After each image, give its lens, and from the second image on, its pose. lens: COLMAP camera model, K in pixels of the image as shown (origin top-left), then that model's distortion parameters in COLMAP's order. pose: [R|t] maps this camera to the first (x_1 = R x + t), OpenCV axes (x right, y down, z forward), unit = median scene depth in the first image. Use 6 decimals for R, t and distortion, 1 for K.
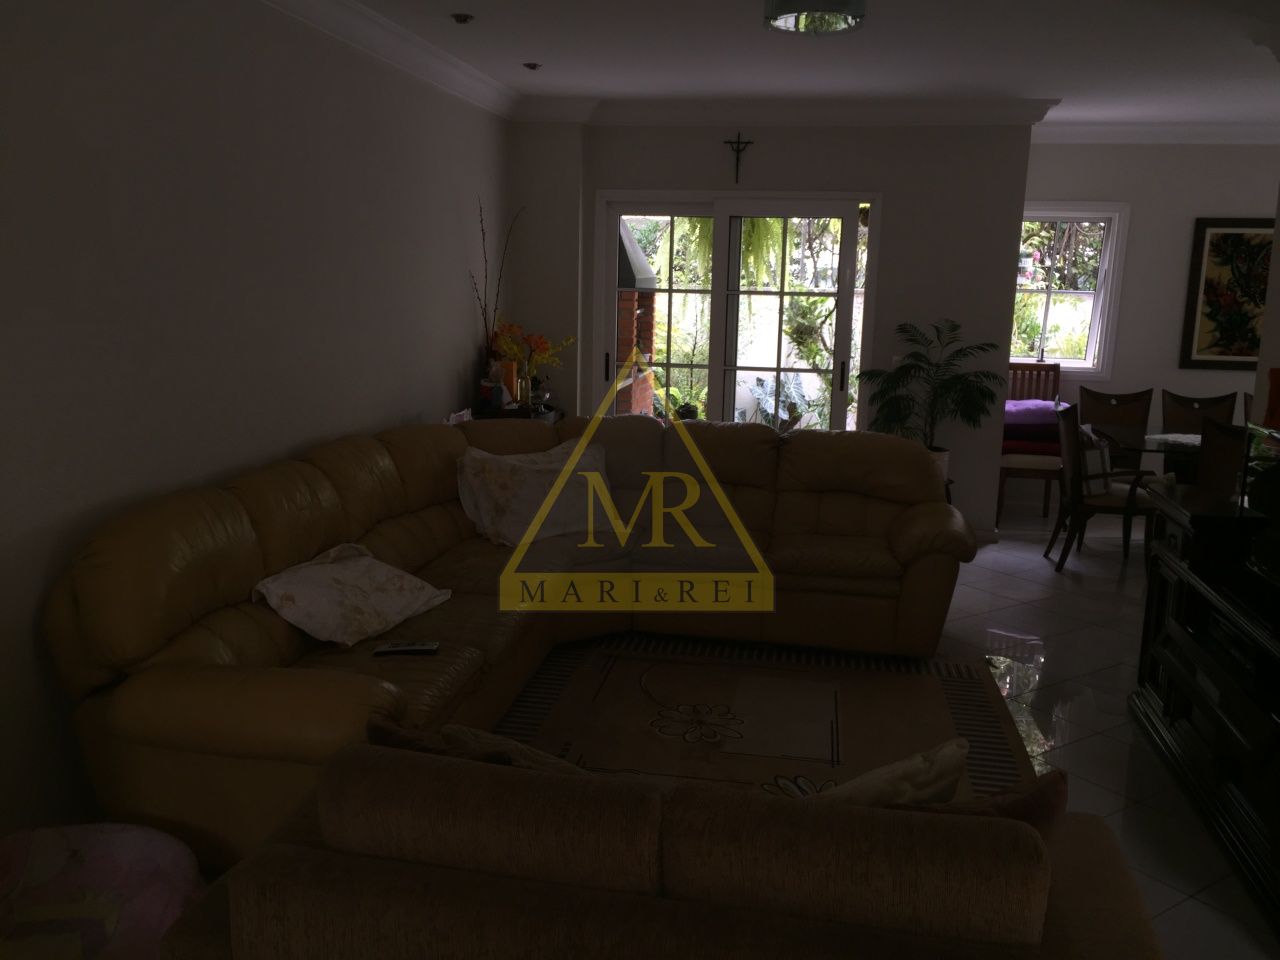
lens RADIAL K [[1088.0, 0, 639.8], [0, 1088.0, 481.3], [0, 0, 1]] dist [0.058321, -0.091271]
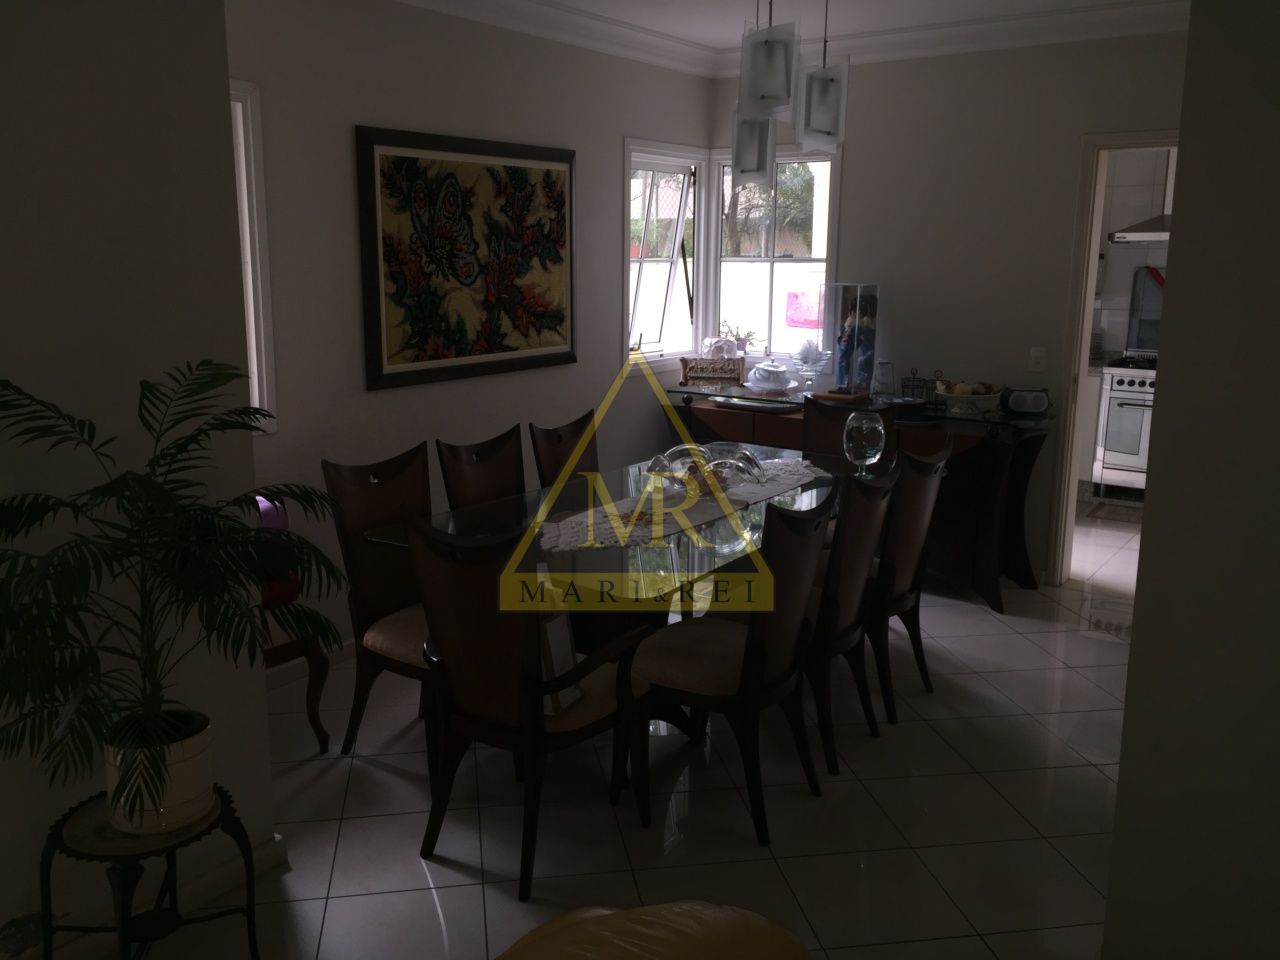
lens RADIAL K [[1088.0, 0, 642.7], [0, 1088.0, 478.2], [0, 0, 1]] dist [0.058321, -0.091271]
pose [[0.419831, -0.205621, 0.884003, 0.035359], [0.167648, 0.974807, 0.147122, -0.121105], [-0.891984, 0.086435, 0.443726, 0.633100]]
